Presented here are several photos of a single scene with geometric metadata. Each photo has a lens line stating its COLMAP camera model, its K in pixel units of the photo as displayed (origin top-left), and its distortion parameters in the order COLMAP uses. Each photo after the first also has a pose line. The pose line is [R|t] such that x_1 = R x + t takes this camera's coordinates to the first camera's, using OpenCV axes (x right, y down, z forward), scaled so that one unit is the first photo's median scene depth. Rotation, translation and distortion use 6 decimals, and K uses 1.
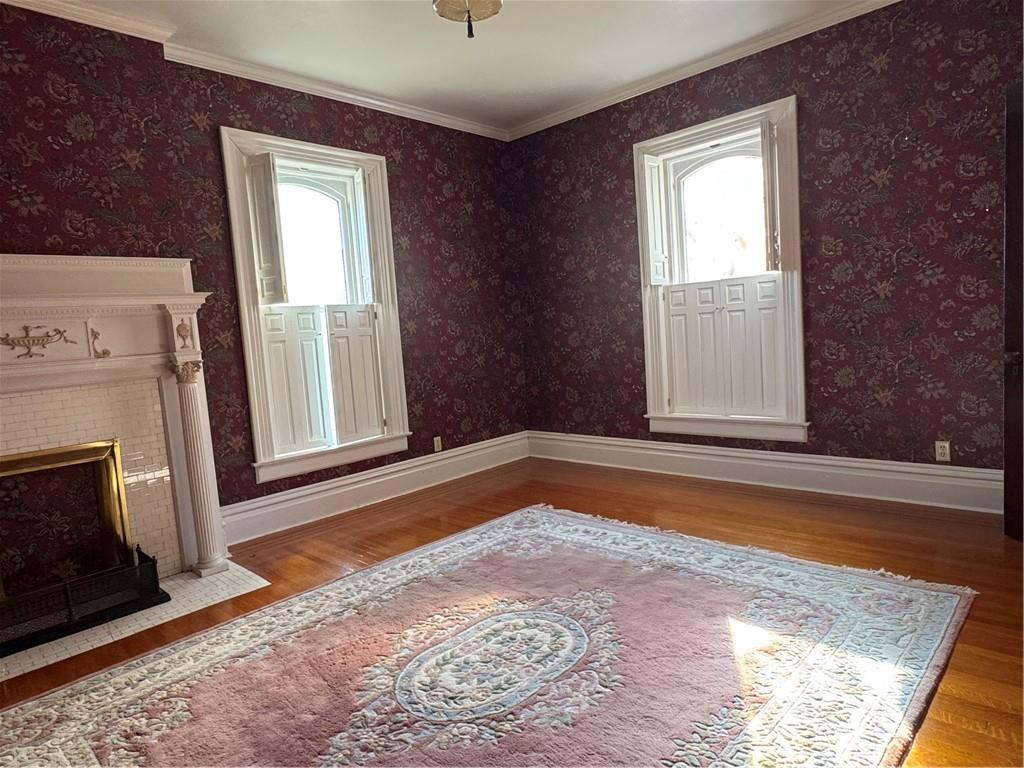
lens RADIAL K [[625.2, 0, 510.9], [0, 625.2, 378.4], [0, 0, 1]] dist [0.035121, 0.000661]
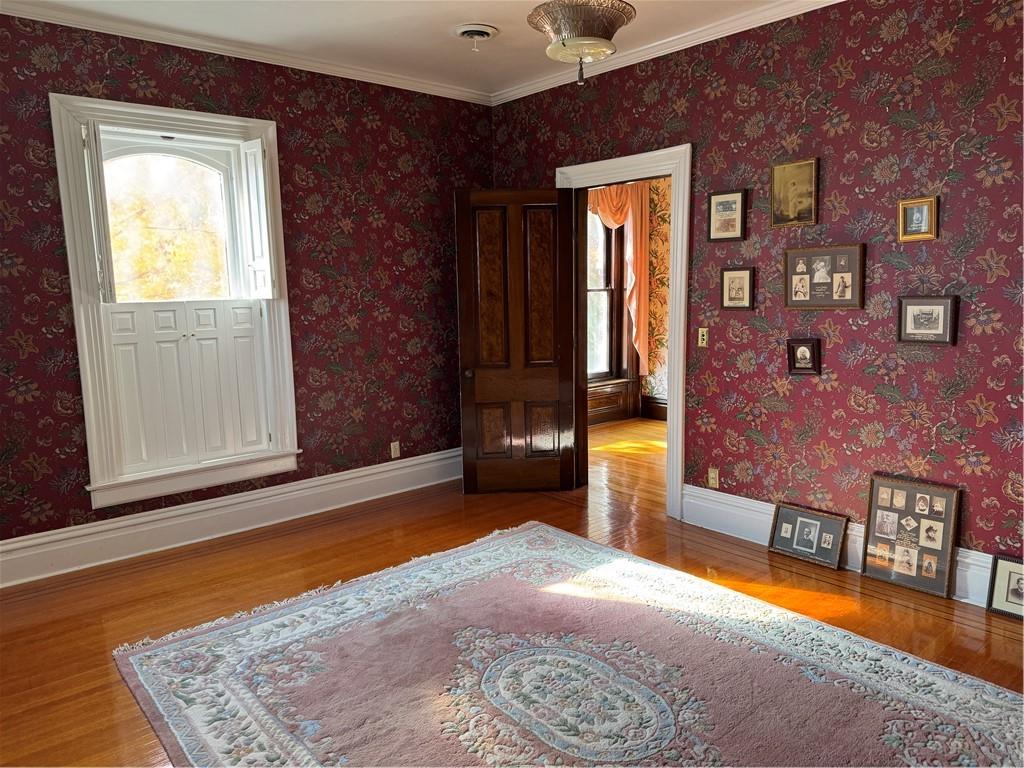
lens RADIAL K [[719.6, 0, 511.6], [0, 719.6, 391.6], [0, 0, 1]] dist [0.012278, -0.008933]
pose [[0.095980, -0.077896, 0.992331, -0.701192], [0.093604, 0.993222, 0.068913, -0.077385], [-0.990972, 0.086272, 0.102621, 0.584170]]
